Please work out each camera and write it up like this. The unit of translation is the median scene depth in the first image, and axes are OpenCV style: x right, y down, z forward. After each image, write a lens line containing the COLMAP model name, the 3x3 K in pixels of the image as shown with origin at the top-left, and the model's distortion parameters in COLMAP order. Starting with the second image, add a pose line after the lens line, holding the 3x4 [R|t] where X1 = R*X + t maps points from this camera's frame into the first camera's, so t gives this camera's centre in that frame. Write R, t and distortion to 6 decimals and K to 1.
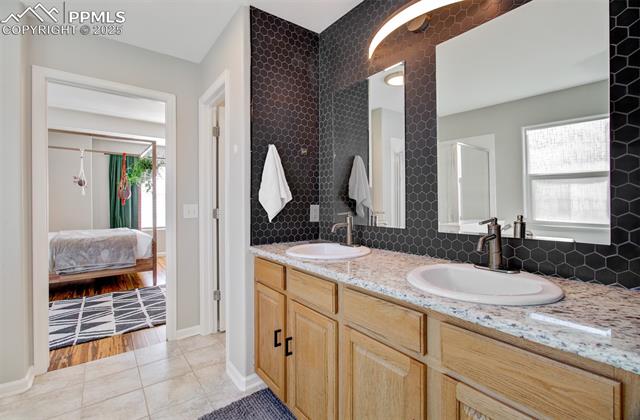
lens RADIAL K [[294.7, 0, 321.4], [0, 294.7, 207.4], [0, 0, 1]] dist [-0.003965, 0.003875]
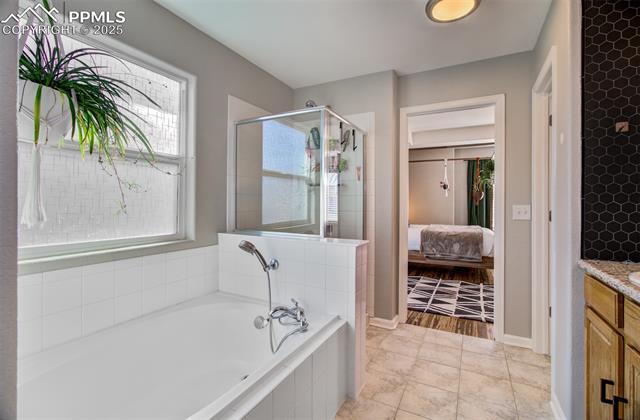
lens RADIAL K [[294.7, 0, 324.9], [0, 294.7, 205.3], [0, 0, 1]] dist [-0.003965, 0.003875]
pose [[0.419766, 0.009779, -0.907580, 0.139174], [-0.017028, 0.999851, 0.002898, -0.000901], [0.907473, 0.014238, 0.419870, 0.042872]]
